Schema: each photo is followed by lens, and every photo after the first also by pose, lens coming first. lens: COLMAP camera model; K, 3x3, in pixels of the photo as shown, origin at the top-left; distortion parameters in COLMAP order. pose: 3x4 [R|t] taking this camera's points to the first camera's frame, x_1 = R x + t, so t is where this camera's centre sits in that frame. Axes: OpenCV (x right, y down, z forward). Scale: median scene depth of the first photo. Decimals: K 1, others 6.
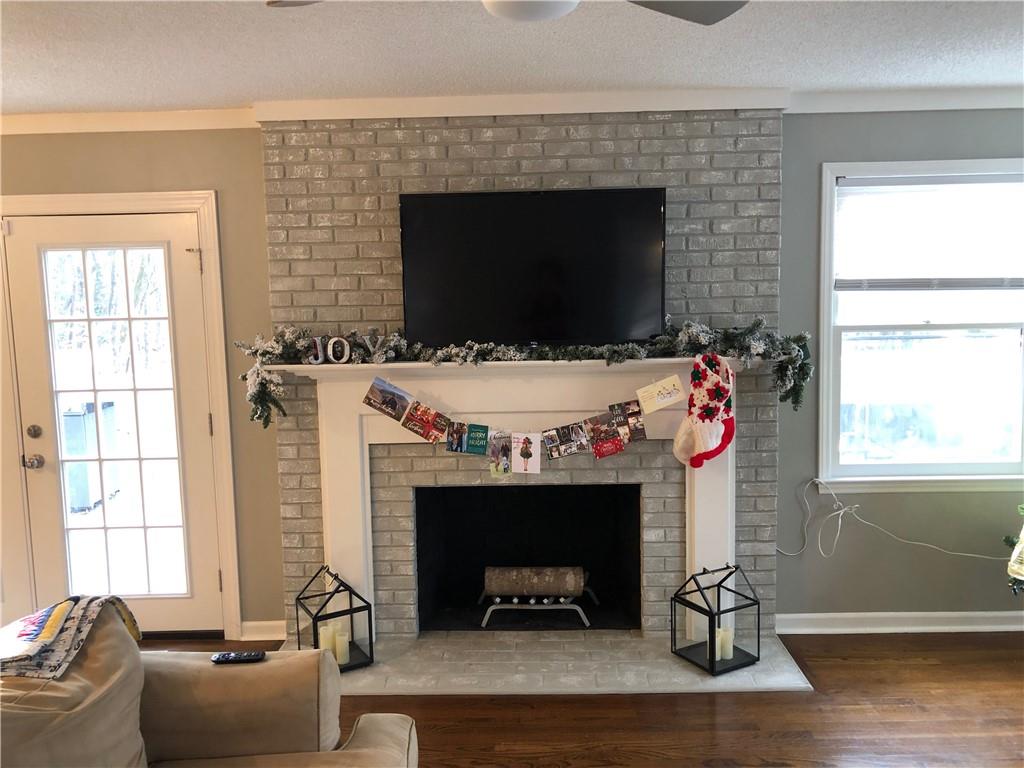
lens RADIAL K [[845.5, 0, 512.6], [0, 845.5, 377.8], [0, 0, 1]] dist [0.033193, -0.033450]
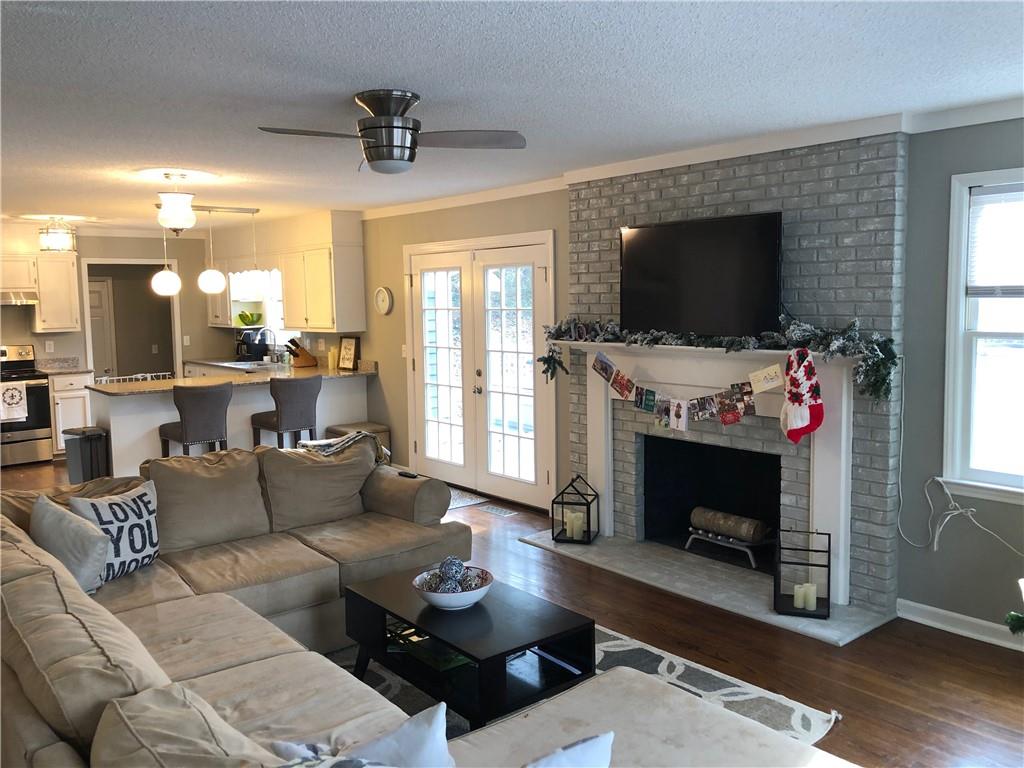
lens RADIAL K [[845.5, 0, 524.0], [0, 845.5, 374.0], [0, 0, 1]] dist [0.033193, -0.033450]
pose [[0.664921, 0.079950, -0.742623, 0.828954], [-0.082239, 0.996046, 0.033599, -0.000523], [0.742373, 0.038731, 0.668867, -0.087906]]
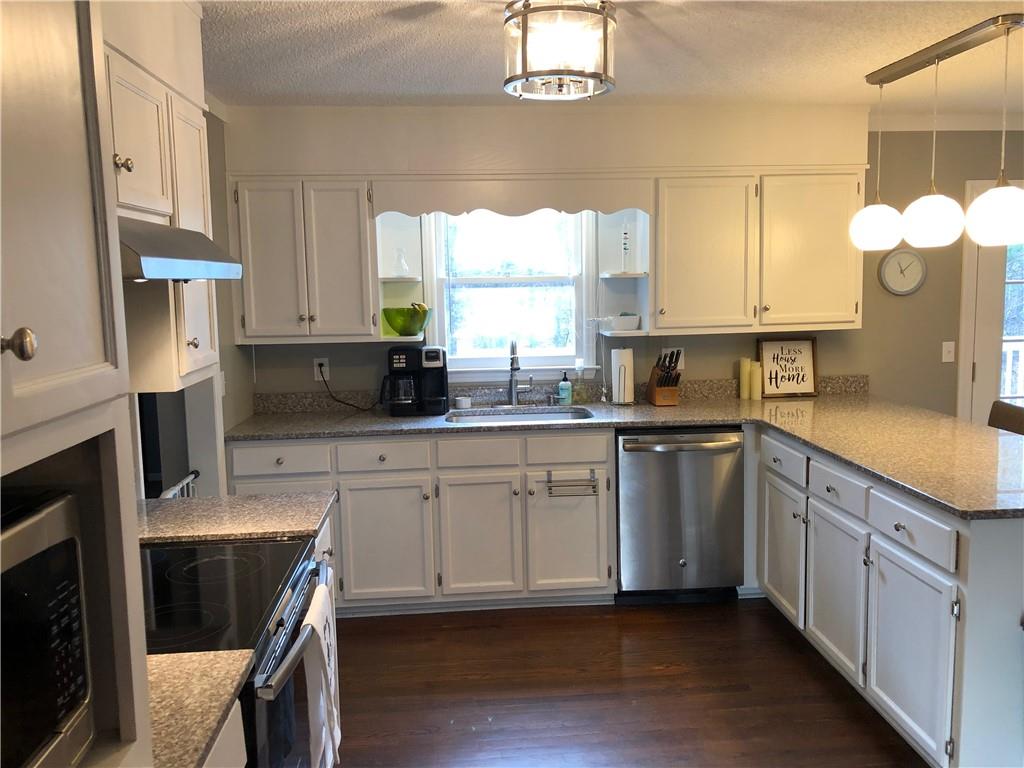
lens RADIAL K [[845.5, 0, 515.6], [0, 845.5, 377.7], [0, 0, 1]] dist [0.033193, -0.033450]
pose [[0.993225, -0.009464, 0.115824, -2.132654], [0.009813, 0.999949, -0.002444, 0.085470], [-0.115794, 0.003564, 0.993267, -0.145960]]
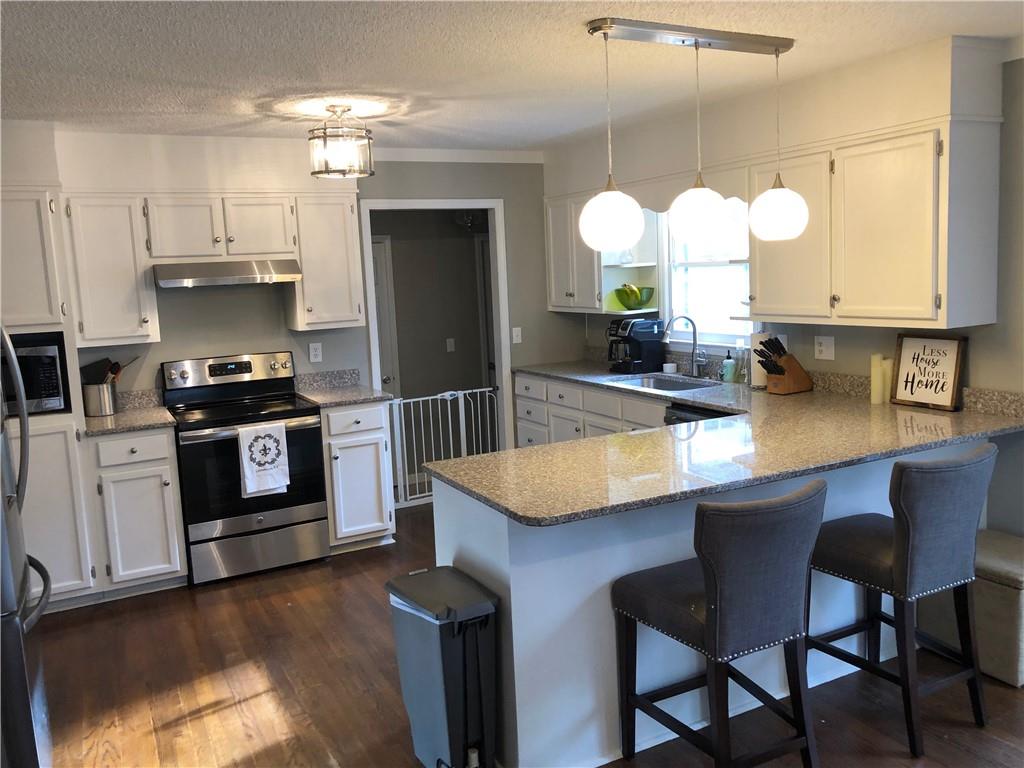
lens RADIAL K [[845.5, 0, 506.4], [0, 845.5, 367.7], [0, 0, 1]] dist [0.033193, -0.033450]
pose [[0.475422, 0.103602, -0.873636, -0.728985], [-0.063081, 0.994500, 0.083607, 0.001138], [0.877493, 0.015361, 0.479343, 0.168651]]
